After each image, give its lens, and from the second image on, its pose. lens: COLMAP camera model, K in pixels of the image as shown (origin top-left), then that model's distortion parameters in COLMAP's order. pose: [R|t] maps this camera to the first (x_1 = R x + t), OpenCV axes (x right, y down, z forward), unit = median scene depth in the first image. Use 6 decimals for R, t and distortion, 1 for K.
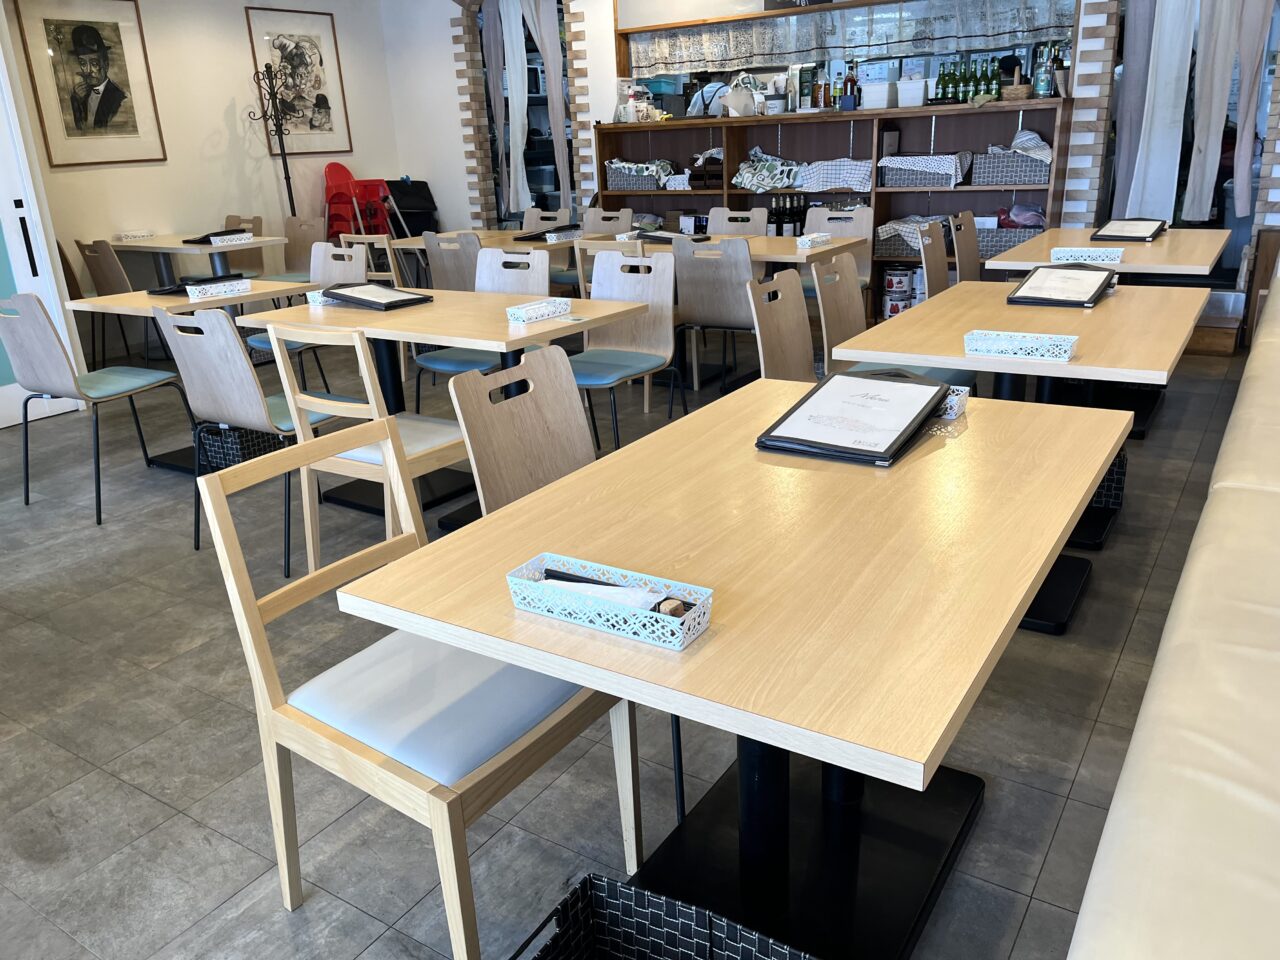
lens RADIAL K [[970.0, 0, 637.9], [0, 970.0, 482.3], [0, 0, 1]] dist [0.016125, -0.008473]
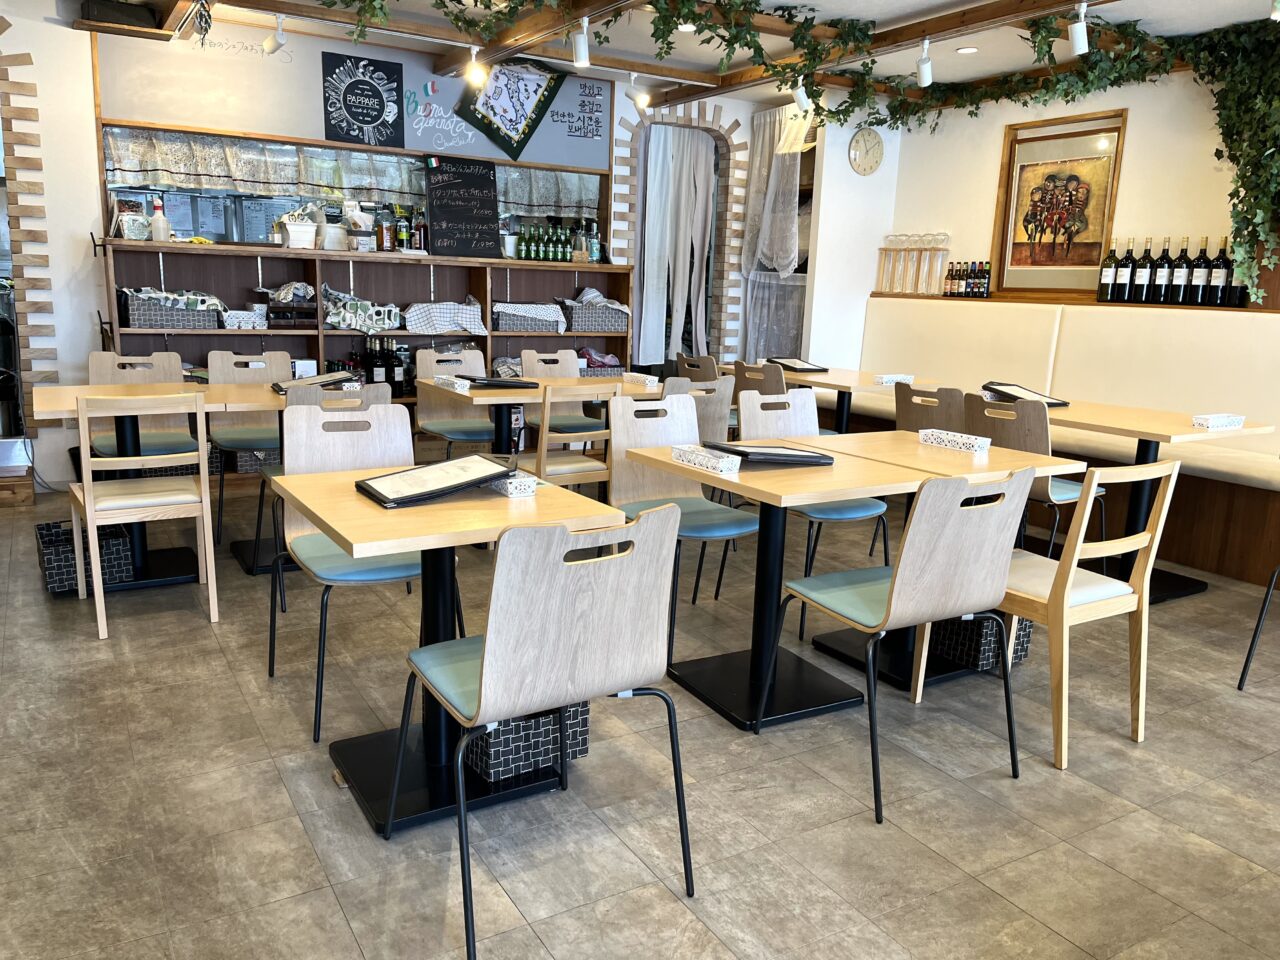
lens RADIAL K [[970.0, 0, 635.0], [0, 970.0, 481.5], [0, 0, 1]] dist [0.016125, -0.008473]
pose [[0.434222, -0.120103, 0.892763, -0.619017], [0.248902, 0.968485, 0.009229, -0.119606], [-0.865736, 0.218203, 0.450431, 0.434728]]
